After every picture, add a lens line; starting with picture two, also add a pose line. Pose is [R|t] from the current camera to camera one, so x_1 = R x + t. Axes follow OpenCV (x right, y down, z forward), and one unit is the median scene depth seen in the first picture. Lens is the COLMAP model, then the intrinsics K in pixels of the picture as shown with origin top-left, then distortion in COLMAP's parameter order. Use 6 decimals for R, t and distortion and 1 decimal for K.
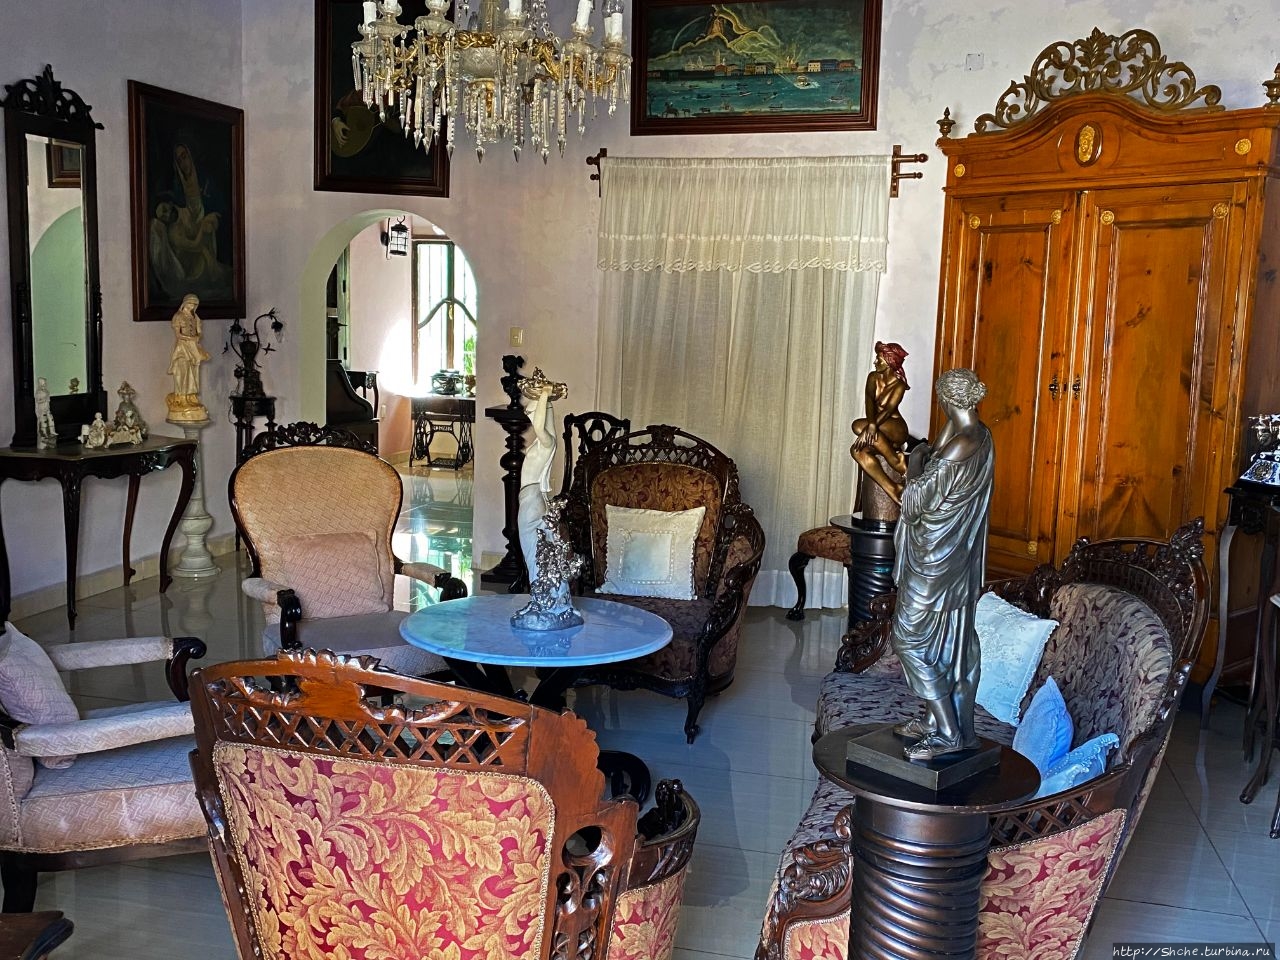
lens RADIAL K [[1160.3, 0, 640.4], [0, 1160.3, 469.2], [0, 0, 1]] dist [0.022760, -0.021699]
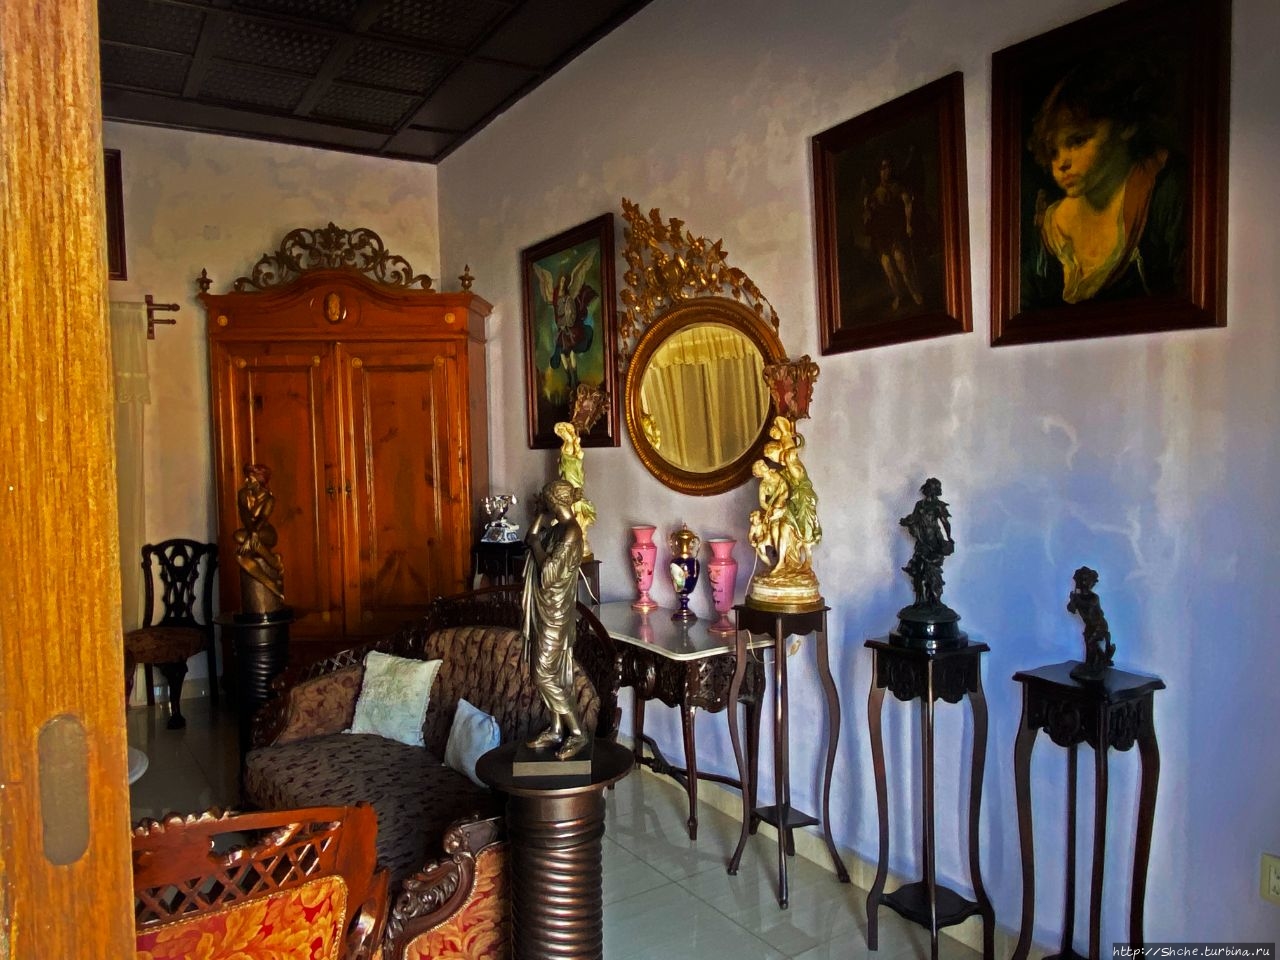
lens RADIAL K [[910.8, 0, 642.4], [0, 910.8, 486.0], [0, 0, 1]] dist [0.020980, -0.030037]
pose [[0.683499, -0.074563, 0.726133, -0.153997], [0.128457, 0.991531, -0.019100, -0.012250], [-0.718560, 0.106332, 0.687289, 0.054025]]
